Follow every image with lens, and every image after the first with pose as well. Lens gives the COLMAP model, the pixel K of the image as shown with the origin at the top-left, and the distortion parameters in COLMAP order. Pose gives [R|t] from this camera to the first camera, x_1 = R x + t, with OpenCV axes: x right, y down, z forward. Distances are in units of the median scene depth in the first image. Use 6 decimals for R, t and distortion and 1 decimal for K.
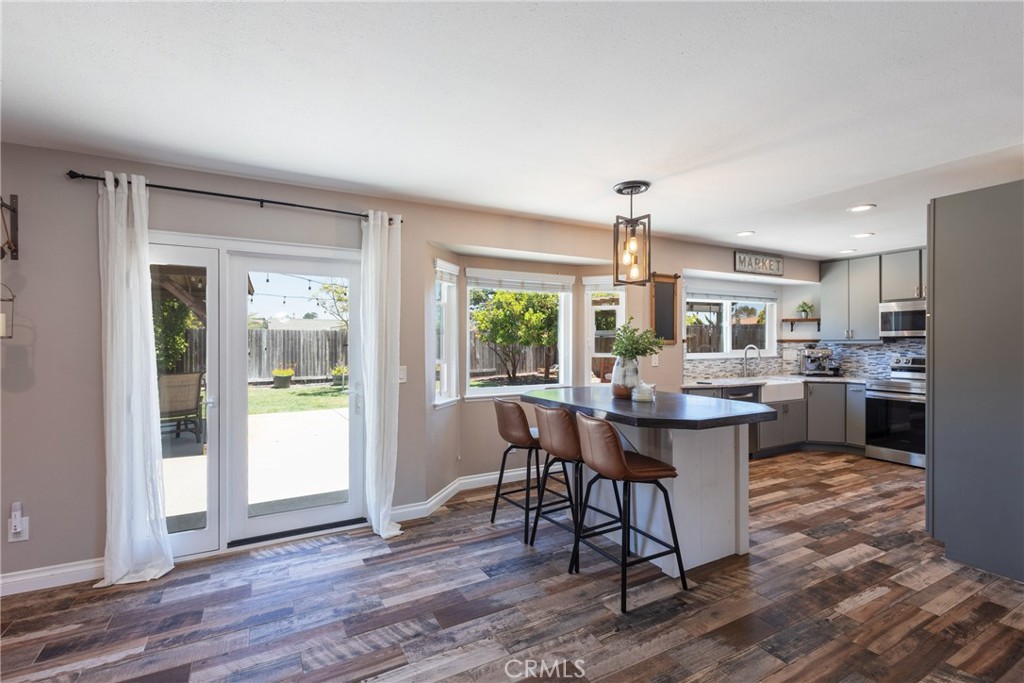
lens RADIAL K [[469.6, 0, 504.3], [0, 469.6, 342.0], [0, 0, 1]] dist [0.013673, -0.006341]
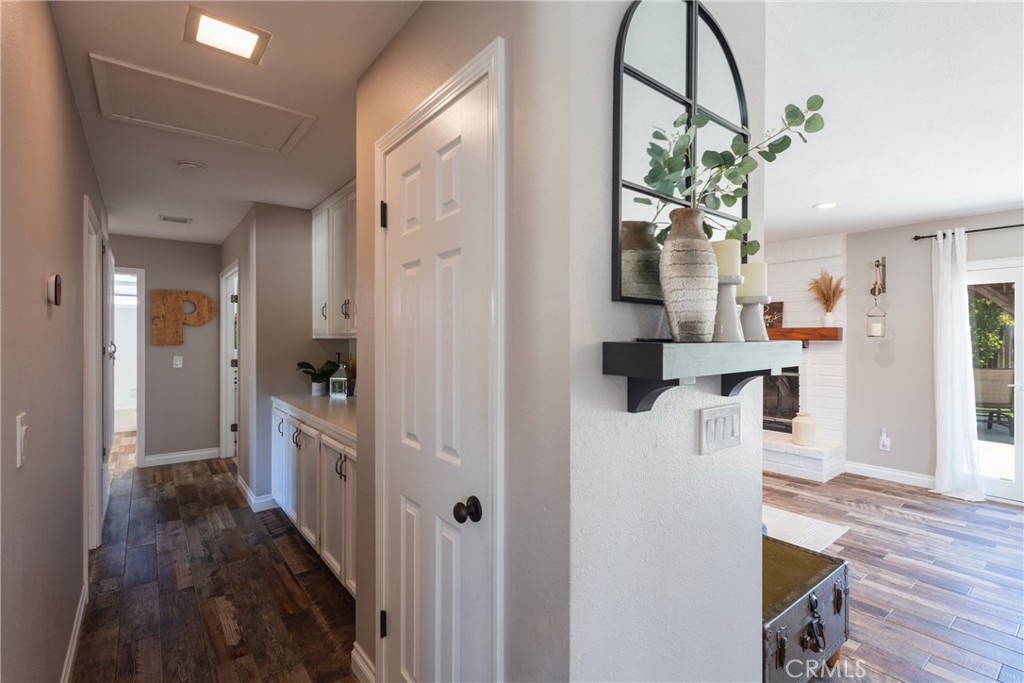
lens RADIAL K [[469.6, 0, 514.0], [0, 469.6, 338.7], [0, 0, 1]] dist [0.013673, -0.006341]
pose [[0.174680, 0.002866, -0.984621, 0.212145], [-0.005044, 0.999985, 0.002016, 0.001327], [0.984612, 0.004615, 0.174692, -0.303297]]
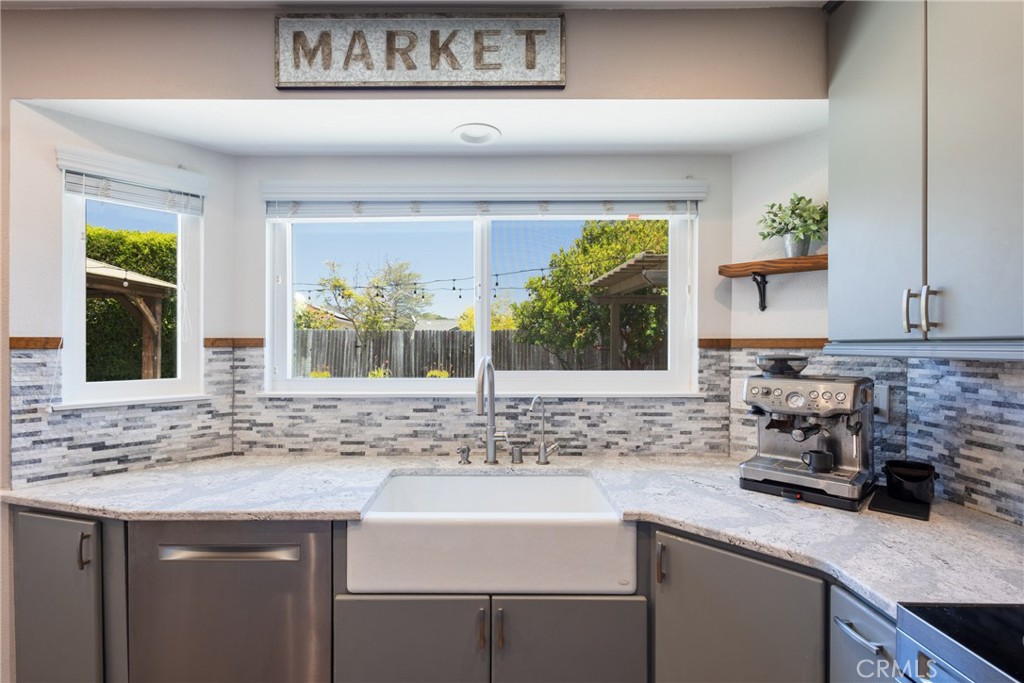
lens RADIAL K [[469.6, 0, 491.6], [0, 469.6, 346.0], [0, 0, 1]] dist [0.013673, -0.006341]
pose [[0.874661, 0.005190, -0.484707, 0.685808], [-0.001614, 0.999968, 0.007794, -0.002898], [0.484732, -0.006035, 0.874642, 0.764444]]
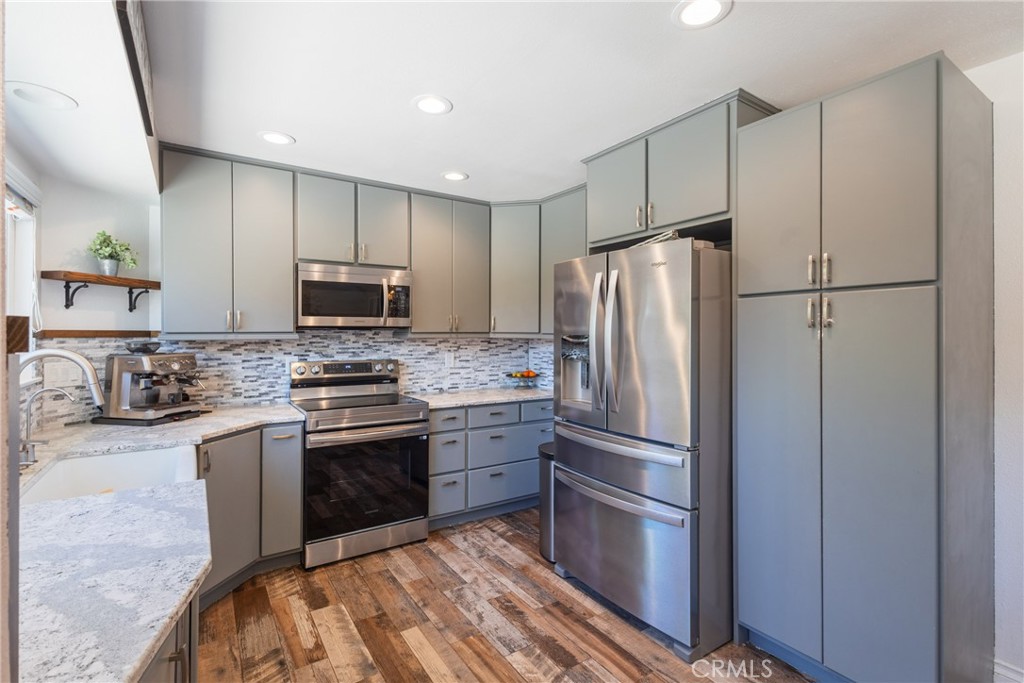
lens RADIAL K [[469.6, 0, 520.2], [0, 469.6, 335.5], [0, 0, 1]] dist [0.013673, -0.006341]
pose [[-0.105502, -0.002363, 0.994416, 0.238223], [-0.000754, 0.999997, 0.002296, -0.002095], [-0.994419, -0.000508, -0.105503, 0.784509]]
